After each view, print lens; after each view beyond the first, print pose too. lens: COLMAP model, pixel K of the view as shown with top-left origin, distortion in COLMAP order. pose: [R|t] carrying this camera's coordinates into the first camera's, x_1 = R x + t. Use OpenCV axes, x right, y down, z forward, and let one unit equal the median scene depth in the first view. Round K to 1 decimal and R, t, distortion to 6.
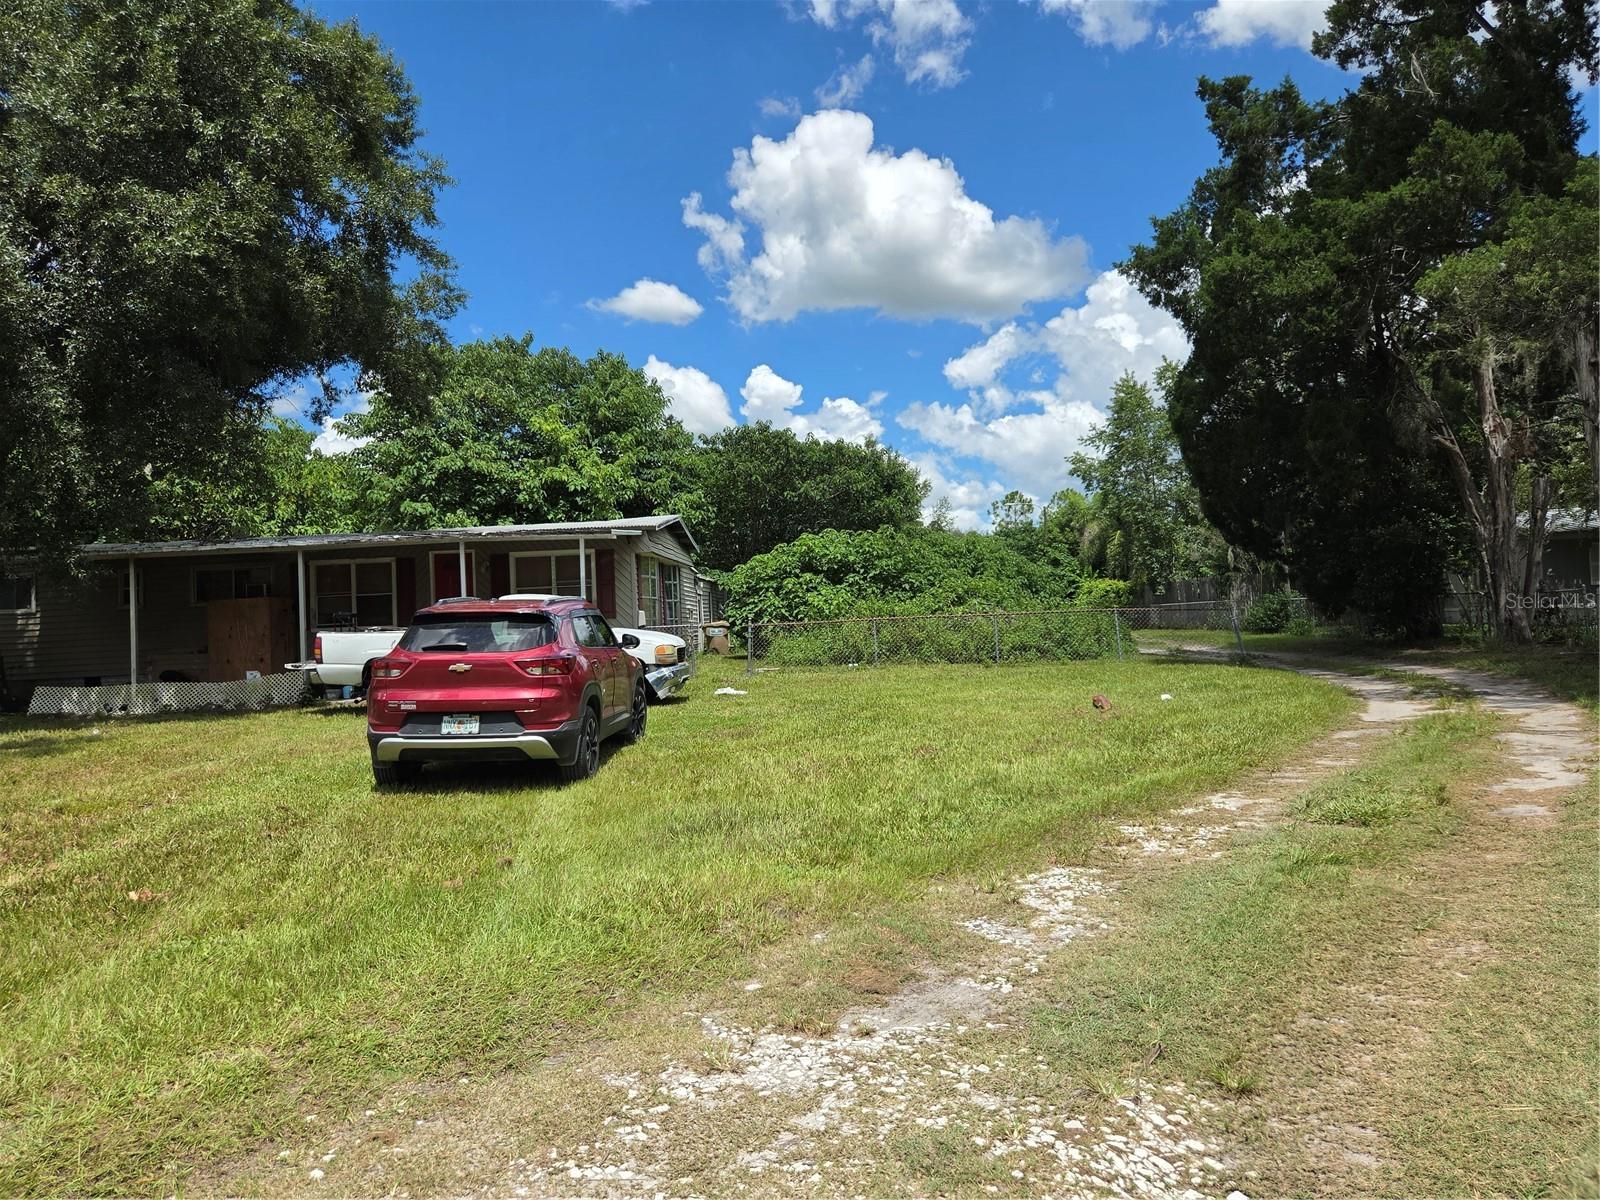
lens RADIAL K [[1068.5, 0, 800.0], [0, 1068.5, 600.0], [0, 0, 1]] dist [0.067770, -0.082309]
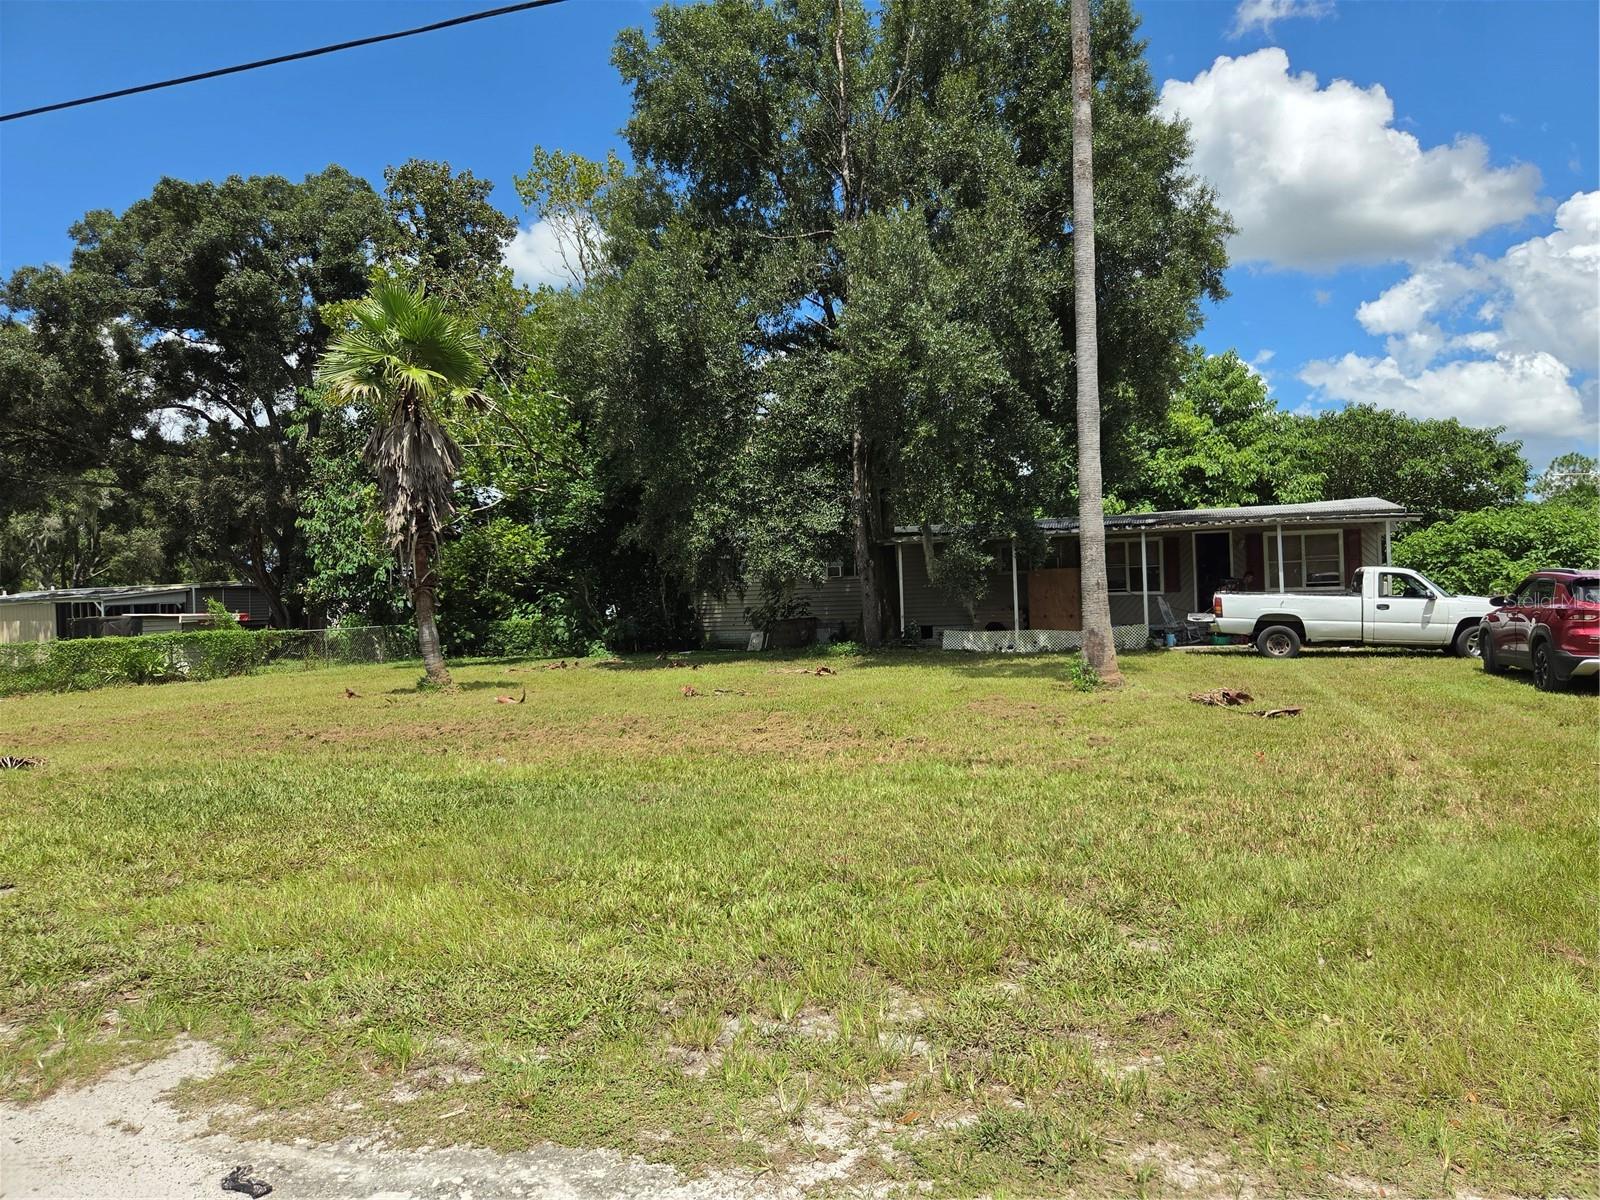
lens RADIAL K [[1068.5, 0, 800.0], [0, 1068.5, 600.0], [0, 0, 1]] dist [0.067770, -0.082309]
pose [[0.943439, 0.017536, -0.331083, -0.357495], [-0.009385, 0.999613, 0.026203, 0.004890], [0.331414, -0.021614, 0.943238, -0.322382]]
